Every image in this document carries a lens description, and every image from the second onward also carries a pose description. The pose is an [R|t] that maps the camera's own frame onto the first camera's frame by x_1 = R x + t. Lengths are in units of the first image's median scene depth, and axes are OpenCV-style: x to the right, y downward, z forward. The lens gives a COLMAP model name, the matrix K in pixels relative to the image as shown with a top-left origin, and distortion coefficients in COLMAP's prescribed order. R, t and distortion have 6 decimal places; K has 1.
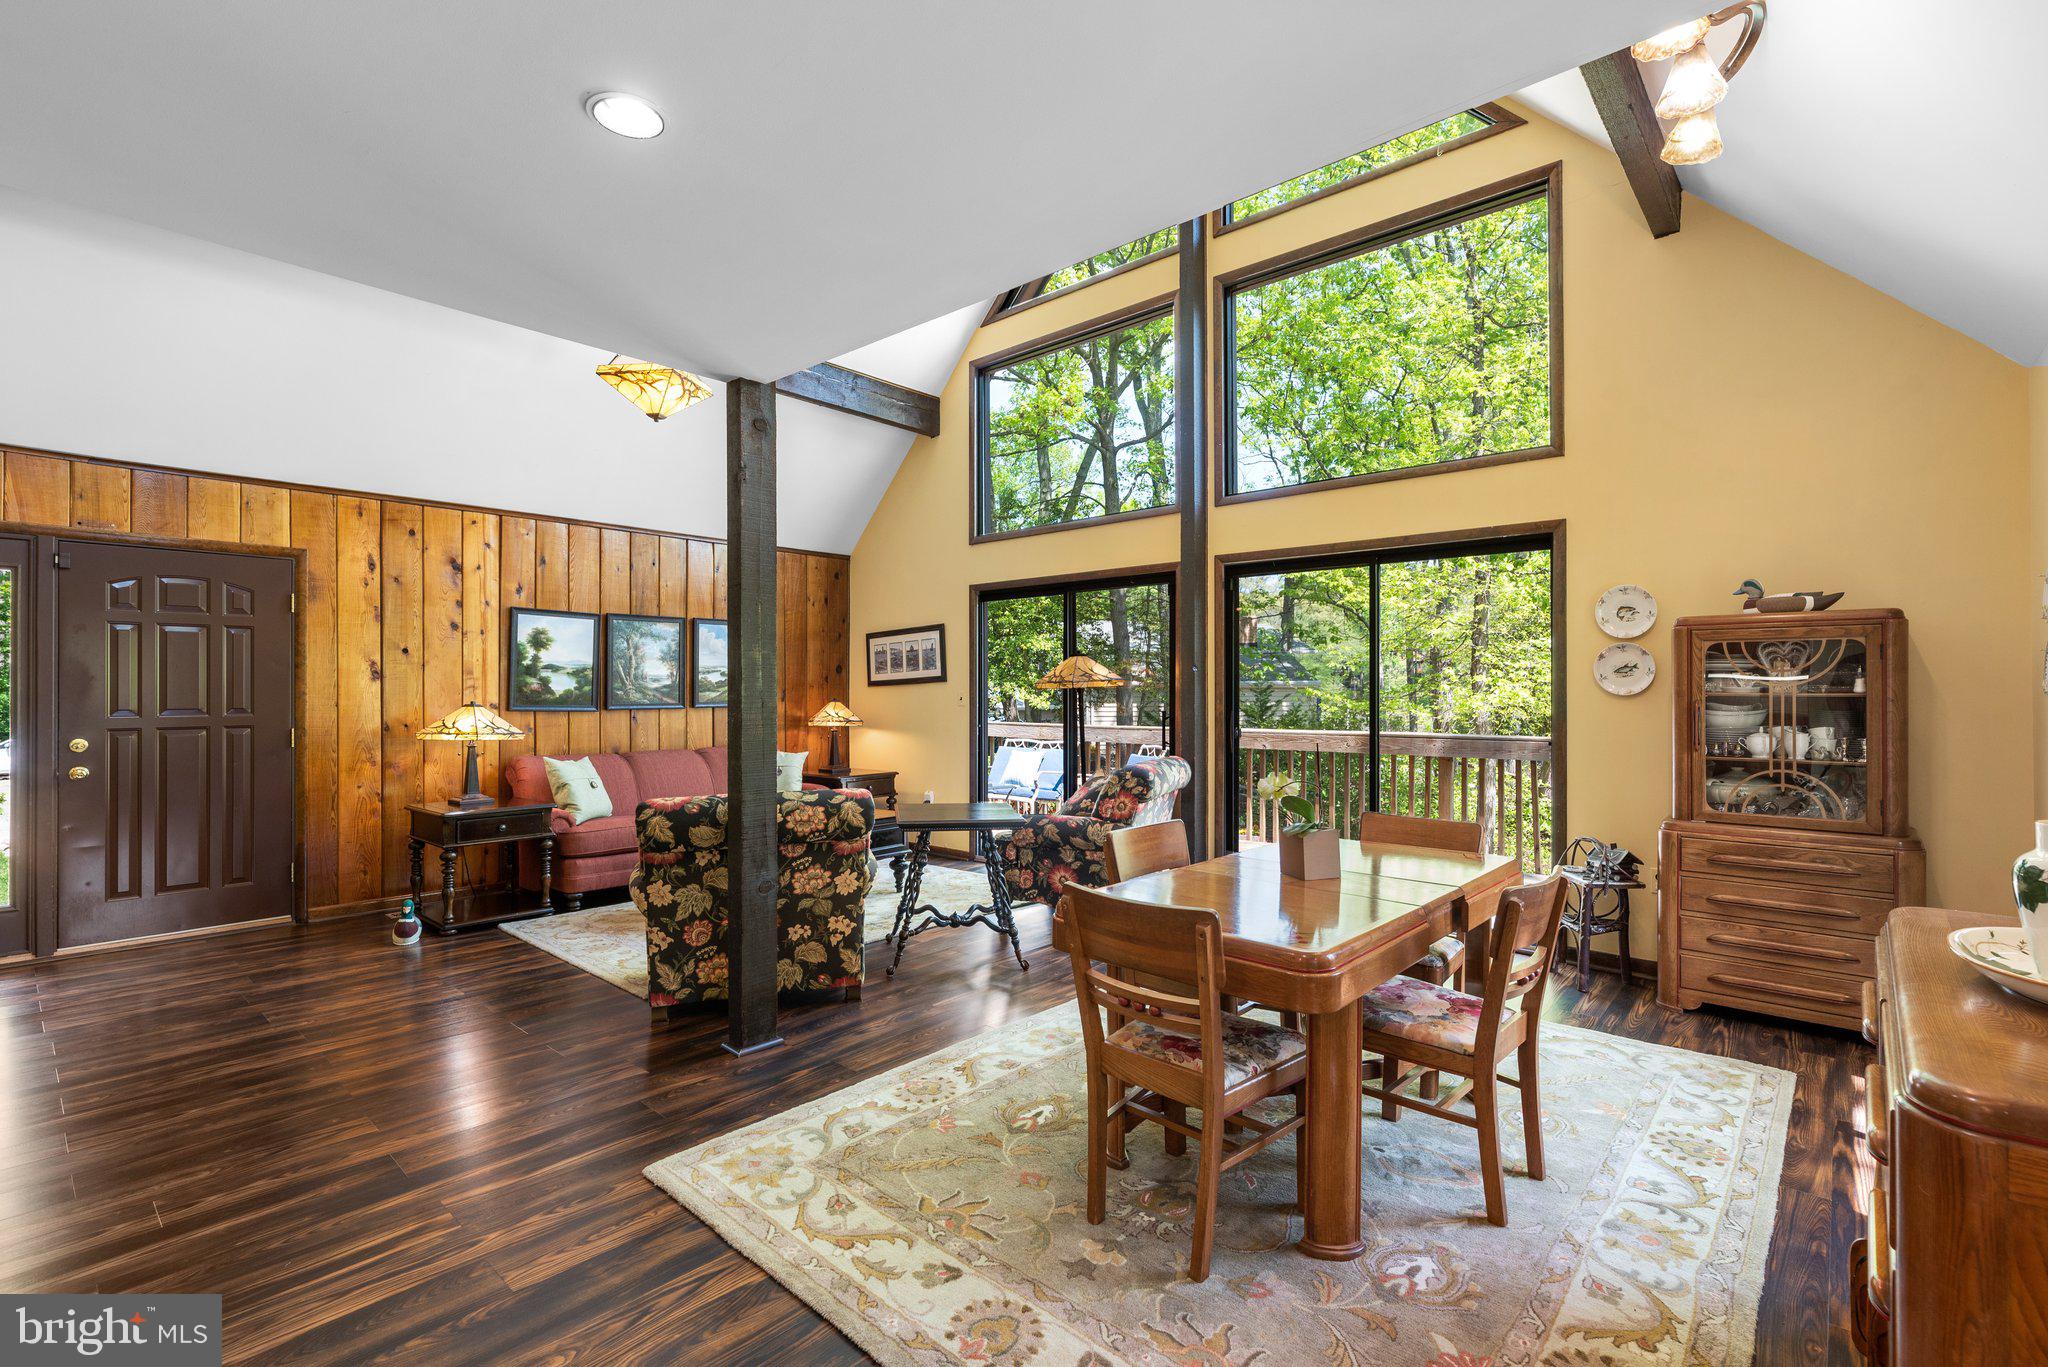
lens RADIAL K [[930.1, 0, 1020.9], [0, 930.1, 685.0], [0, 0, 1]] dist [0.001494, -0.000374]
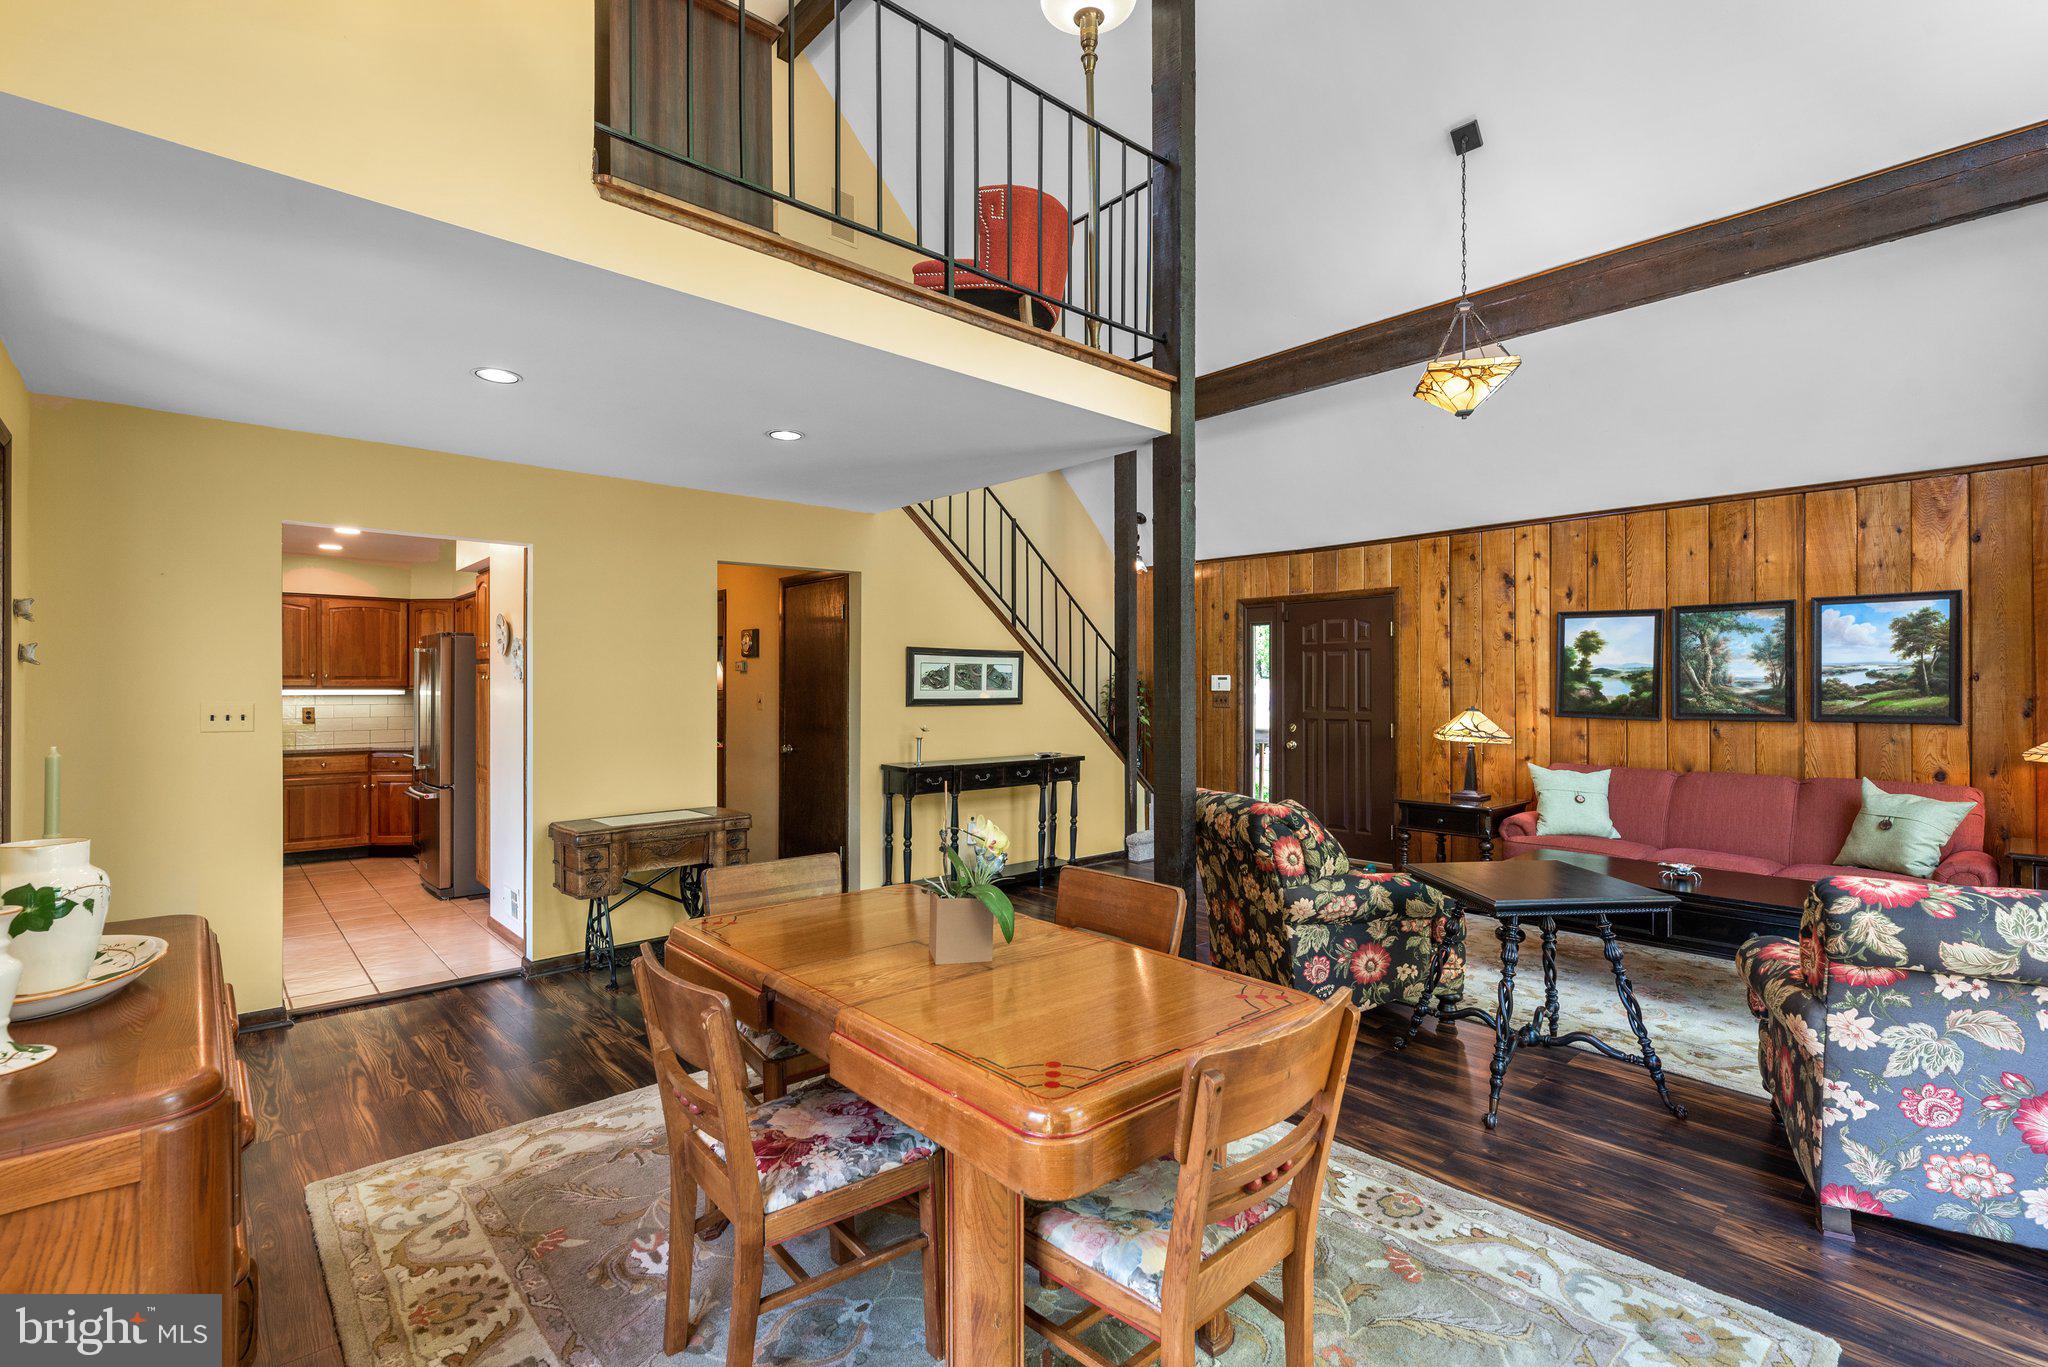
lens RADIAL K [[930.1, 0, 1029.2], [0, 930.1, 683.4], [0, 0, 1]] dist [0.001494, -0.000374]
pose [[-0.109166, -0.004666, -0.994013, 0.509713], [0.005646, 0.999970, -0.005314, -0.005722], [0.994008, -0.006193, -0.109136, 0.548804]]
